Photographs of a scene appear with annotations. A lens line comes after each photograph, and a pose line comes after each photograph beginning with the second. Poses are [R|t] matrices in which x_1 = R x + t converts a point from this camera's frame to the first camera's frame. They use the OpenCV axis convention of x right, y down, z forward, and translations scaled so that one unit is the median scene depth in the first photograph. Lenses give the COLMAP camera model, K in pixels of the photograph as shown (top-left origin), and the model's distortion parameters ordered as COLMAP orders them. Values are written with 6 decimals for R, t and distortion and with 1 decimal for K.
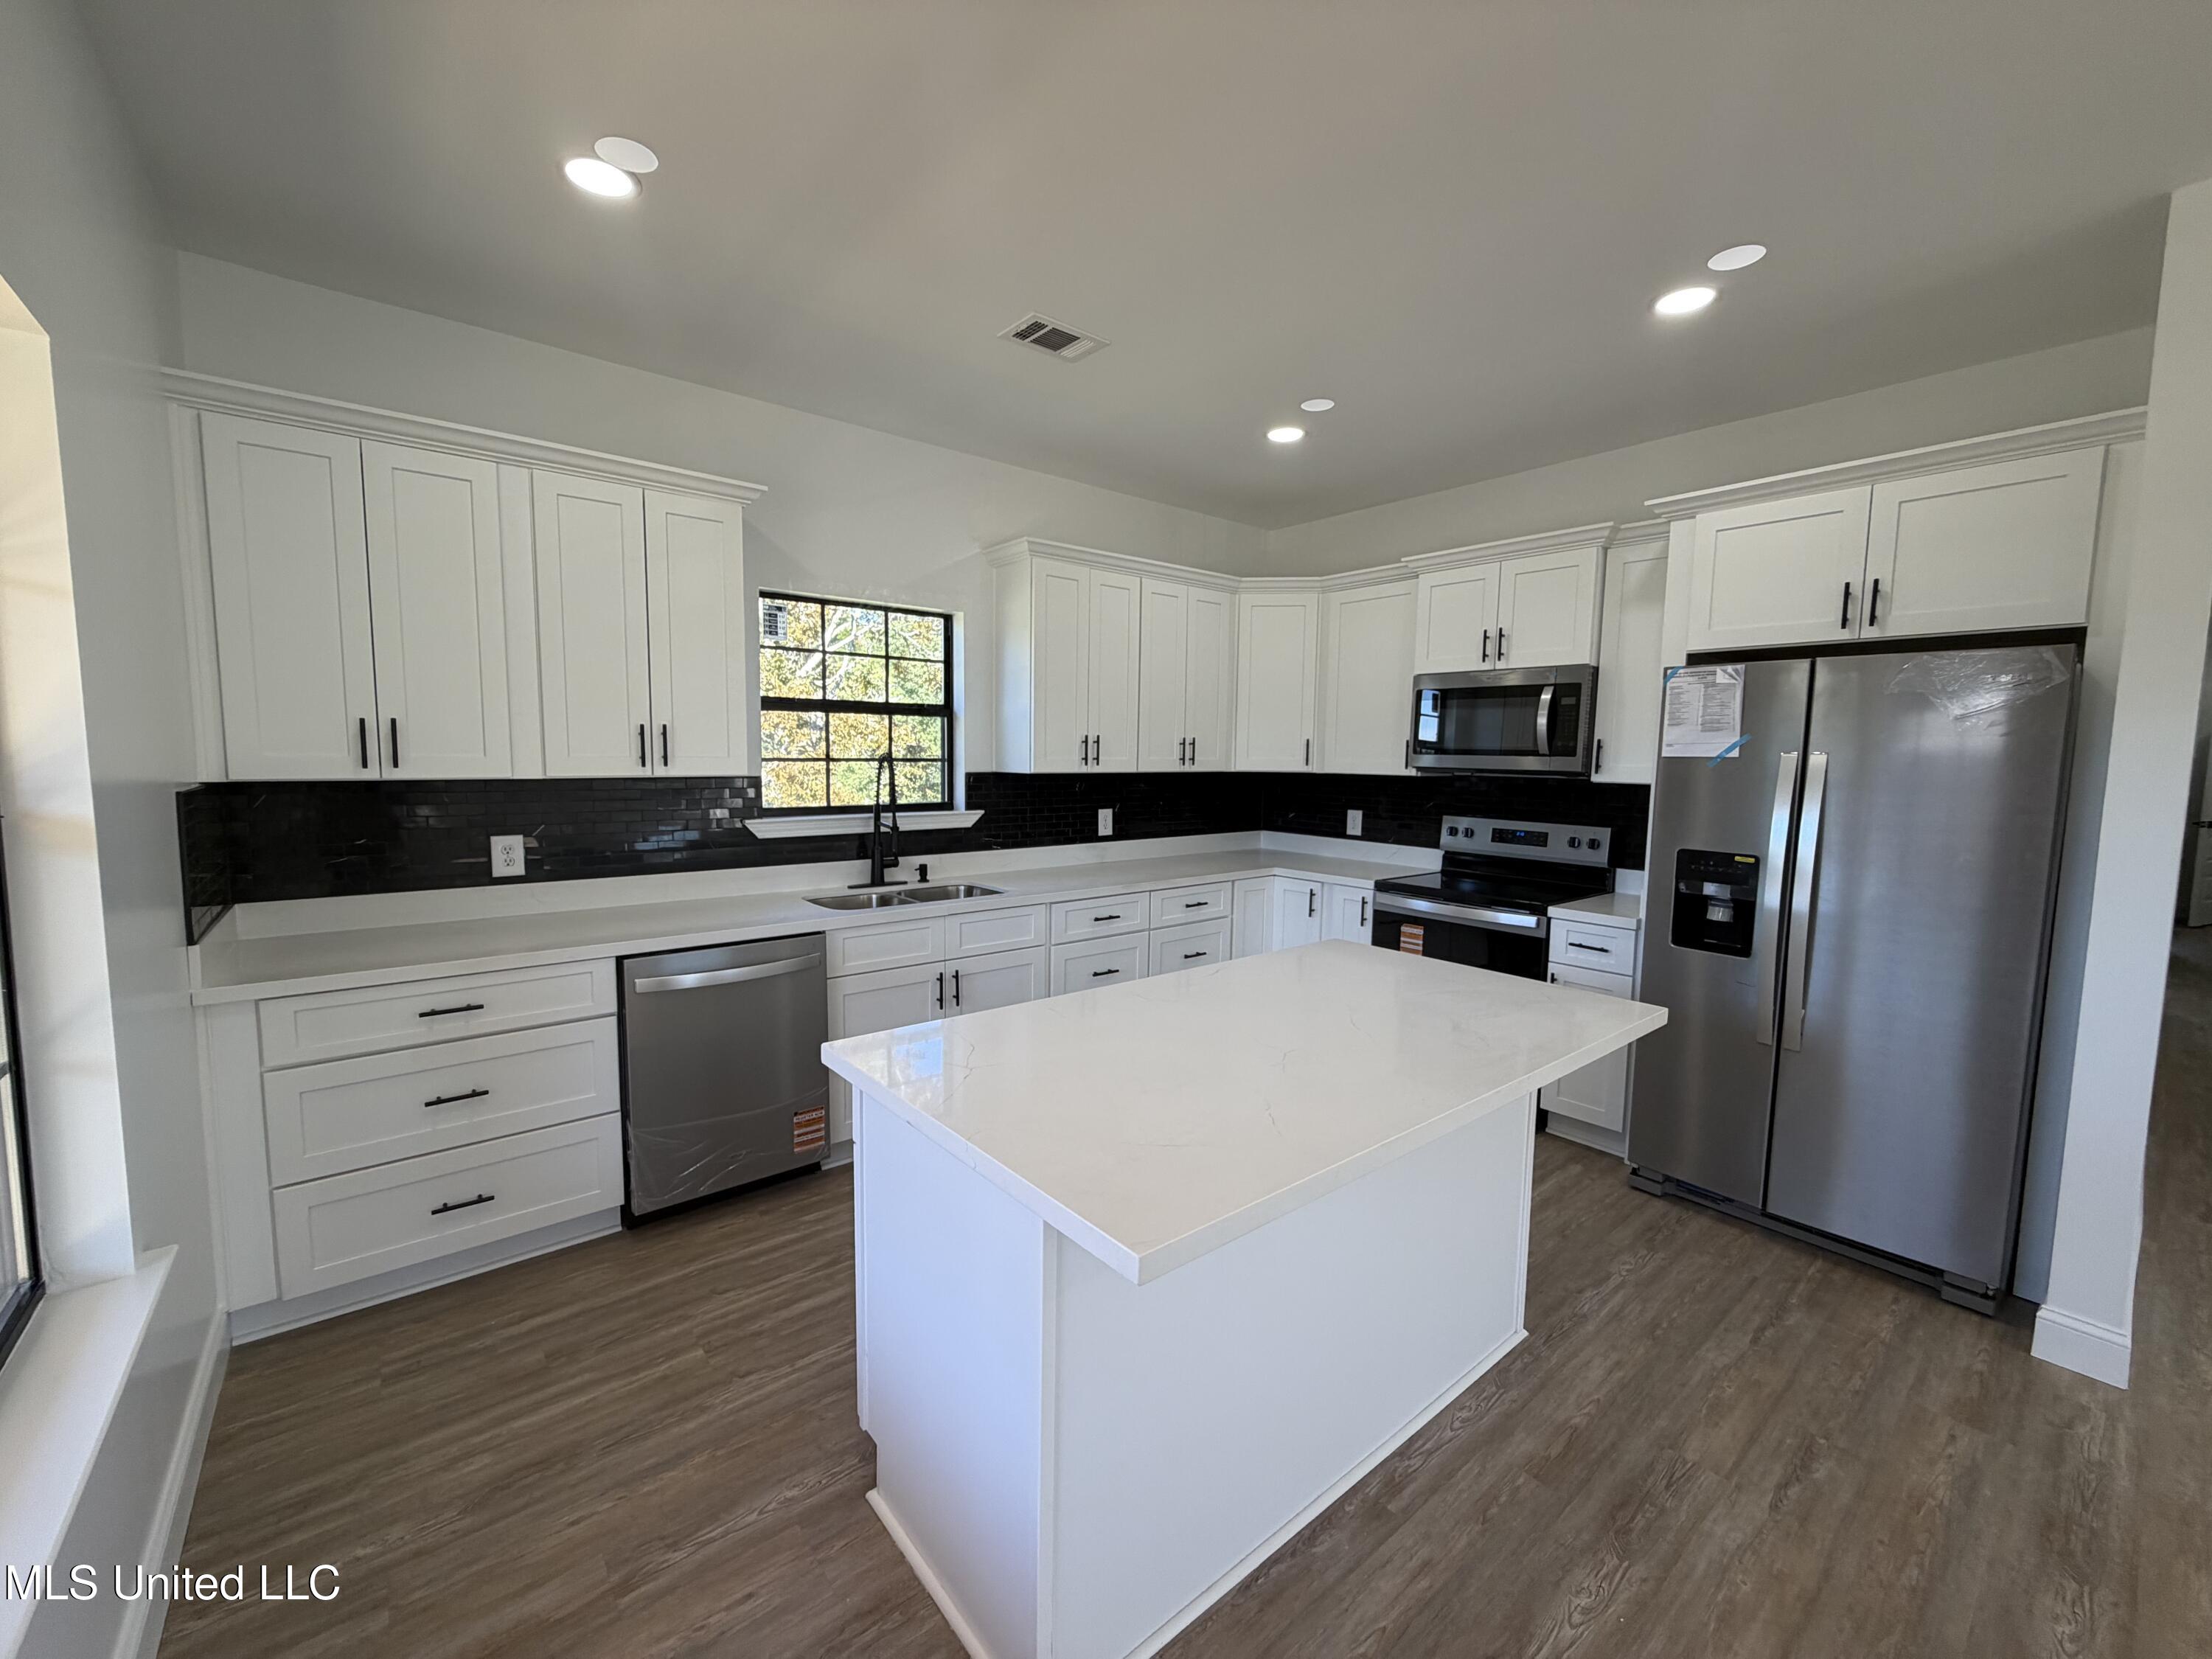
lens RADIAL K [[880.6, 0, 1099.0], [0, 880.6, 833.6], [0, 0, 1]] dist [-0.000100, -0.000392]
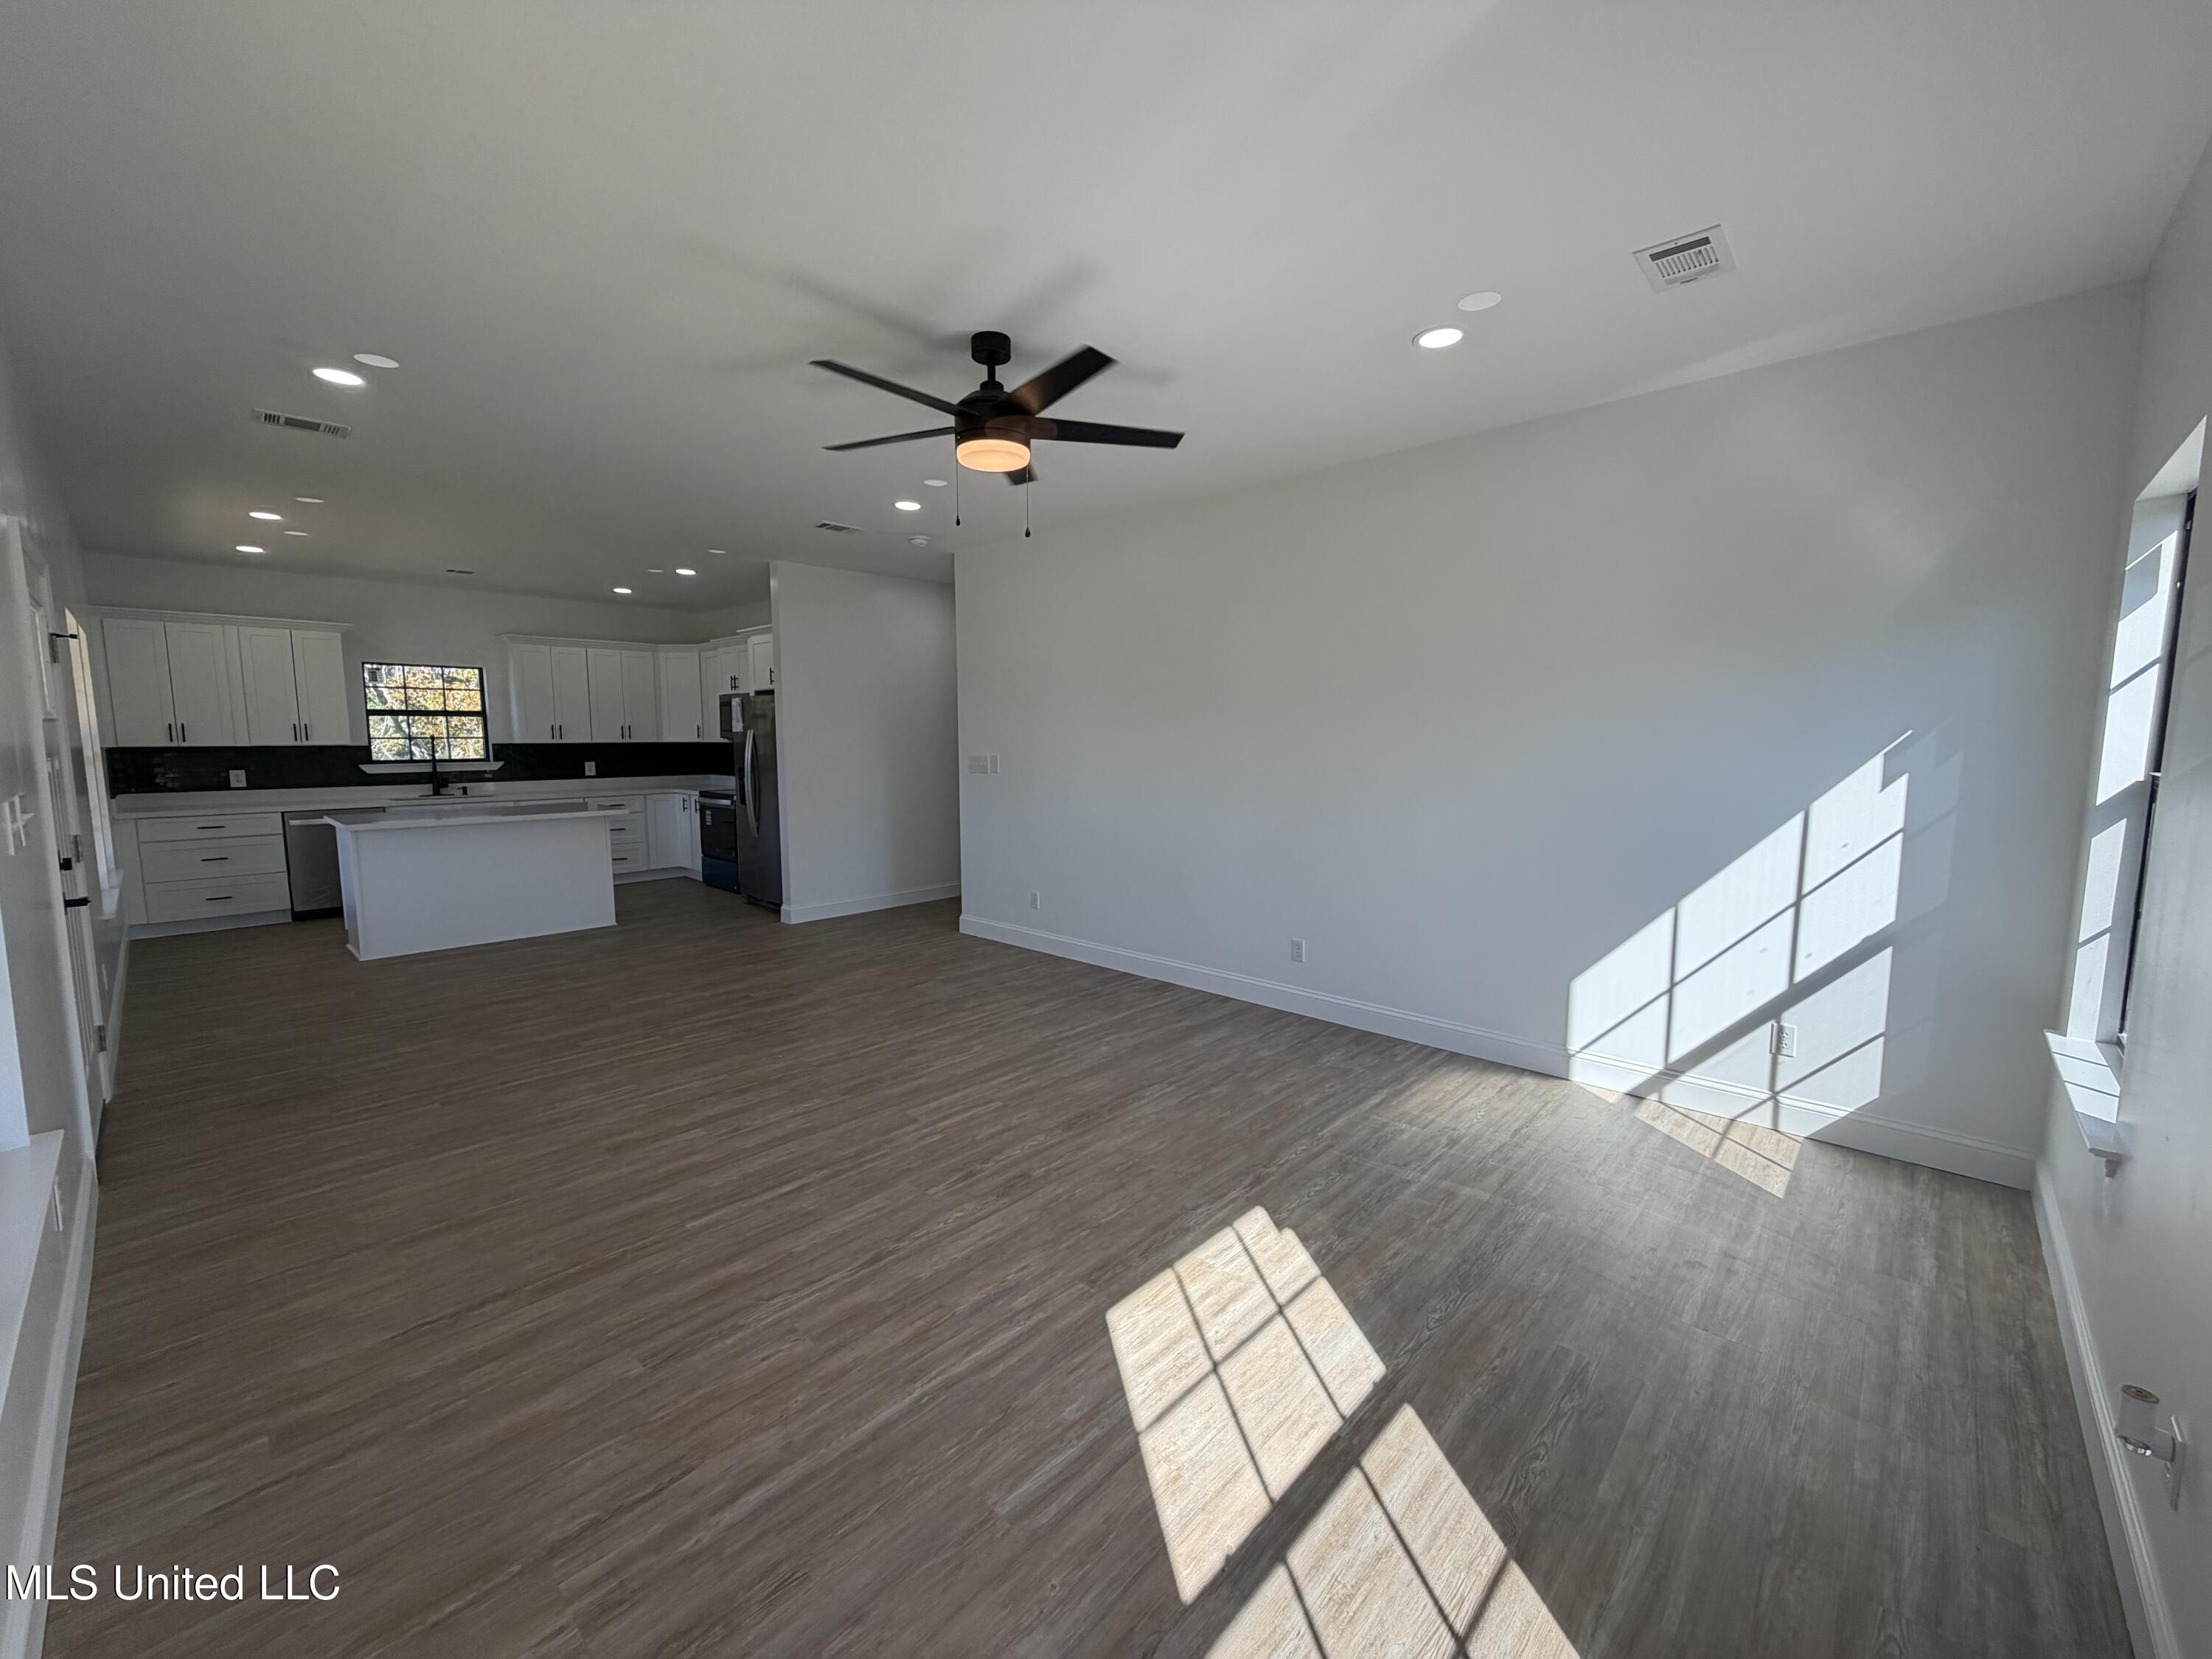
lens RADIAL K [[880.6, 0, 1099.0], [0, 880.6, 833.6], [0, 0, 1]] dist [-0.000100, -0.000392]
pose [[0.991103, -0.027887, 0.130144, 1.391966], [0.025266, 0.999444, 0.021749, 0.188068], [-0.130679, -0.018267, 0.991256, -1.757152]]
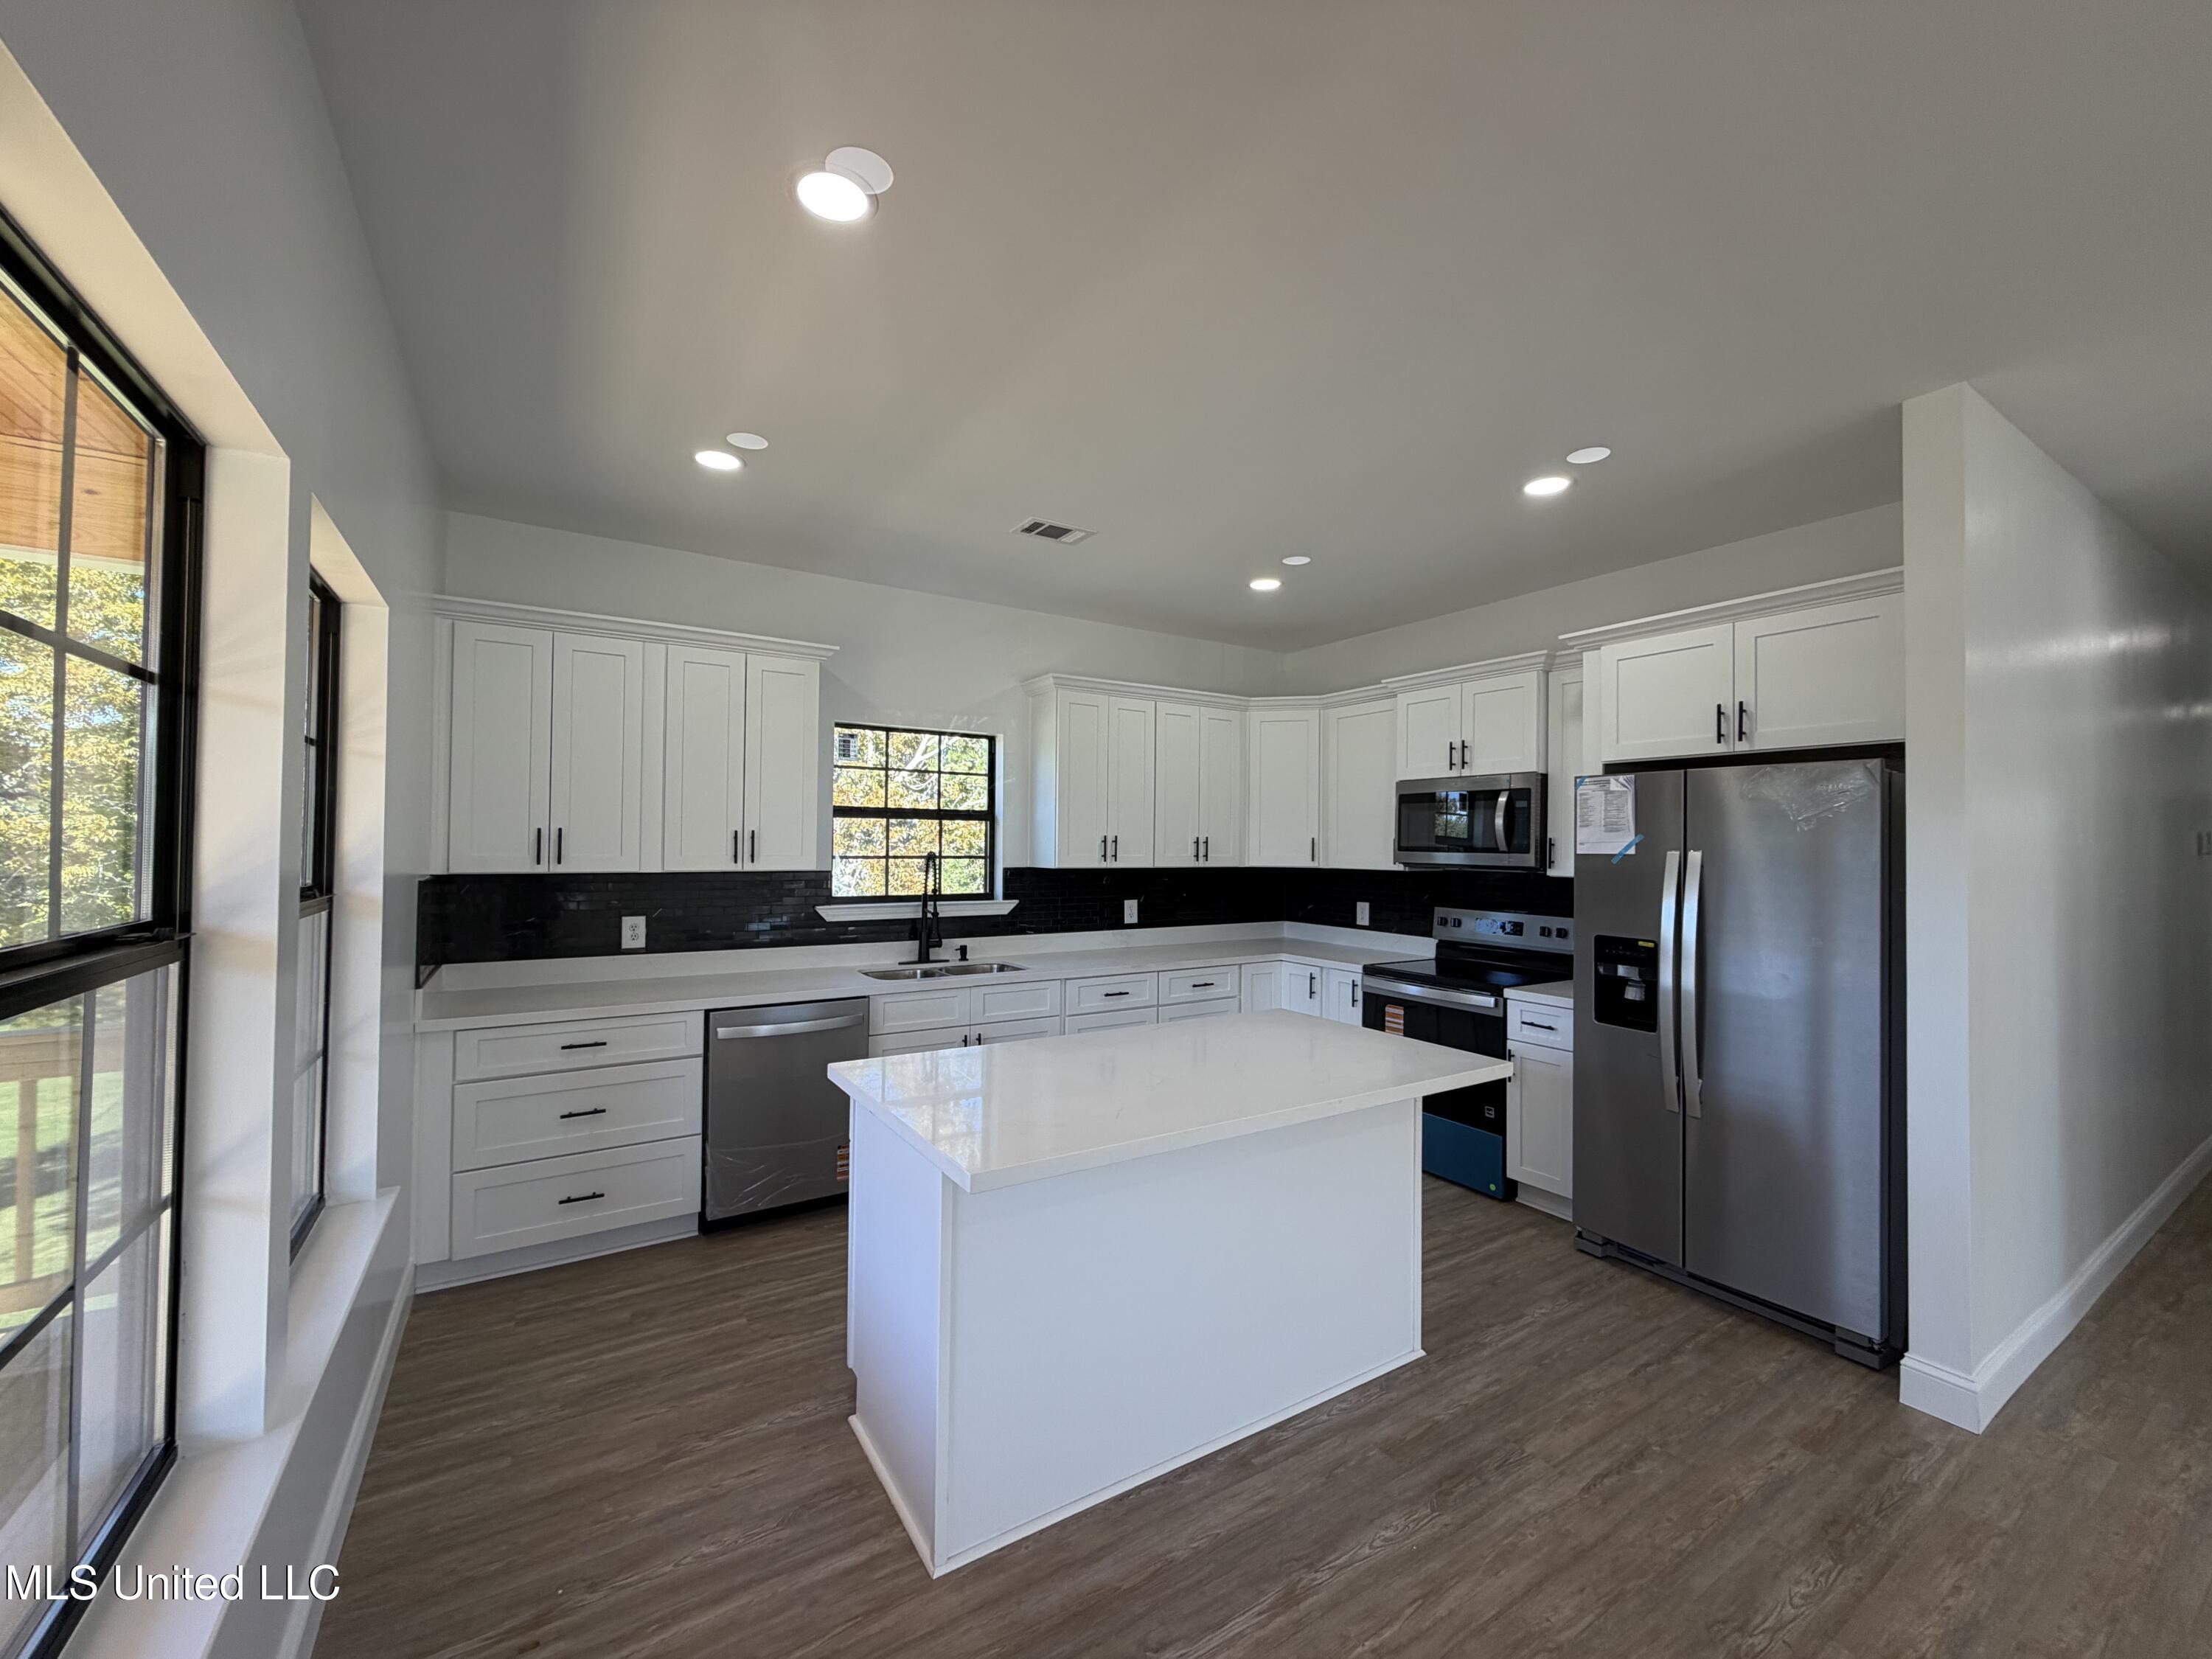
lens RADIAL K [[880.6, 0, 1099.0], [0, 880.6, 833.6], [0, 0, 1]] dist [-0.000100, -0.000392]
pose [[0.992638, -0.004871, -0.121017, 0.165298], [-0.008256, 0.994145, -0.107741, 0.015327], [0.120834, 0.107947, 0.986786, -0.210081]]
